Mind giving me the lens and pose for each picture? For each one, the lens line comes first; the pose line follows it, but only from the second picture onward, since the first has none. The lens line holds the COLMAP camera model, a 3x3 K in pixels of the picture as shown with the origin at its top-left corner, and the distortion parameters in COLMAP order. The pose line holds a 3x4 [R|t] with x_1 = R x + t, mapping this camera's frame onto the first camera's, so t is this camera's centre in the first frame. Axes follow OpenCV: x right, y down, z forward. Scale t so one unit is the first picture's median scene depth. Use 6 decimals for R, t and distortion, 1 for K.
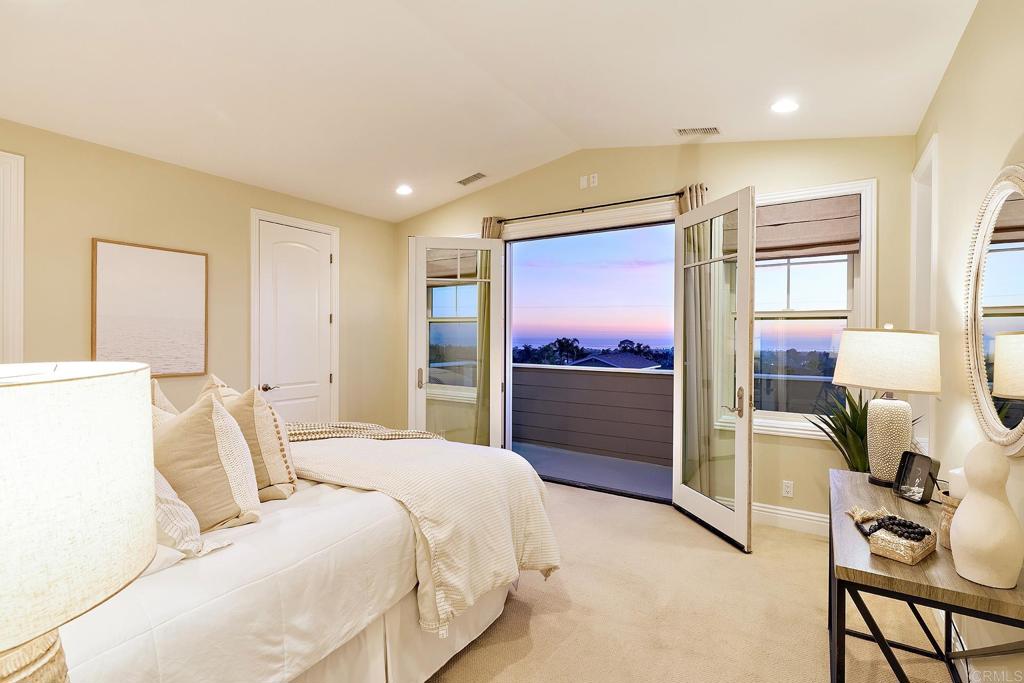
lens RADIAL K [[486.1, 0, 510.1], [0, 486.1, 336.6], [0, 0, 1]] dist [0.000167, -0.000003]
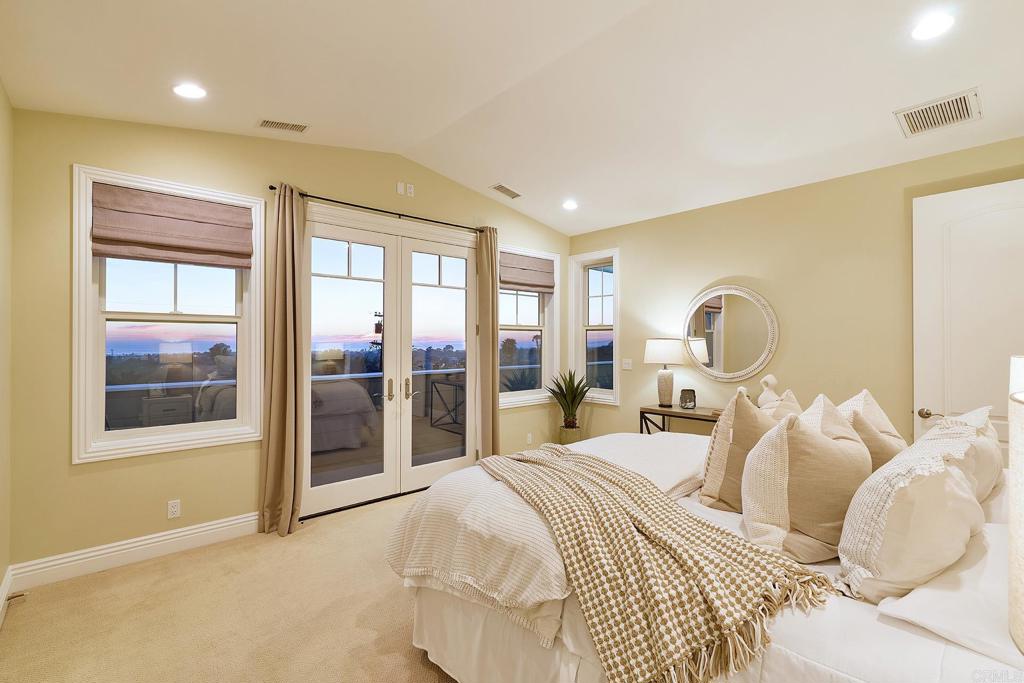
lens RADIAL K [[466.6, 0, 511.1], [0, 466.6, 342.9], [0, 0, 1]] dist [0.003599, 0.000052]
pose [[0.260302, -0.007867, 0.965495, -0.715168], [0.000823, 0.999968, 0.007926, -0.006206], [-0.965527, -0.001268, 0.260300, 0.525884]]
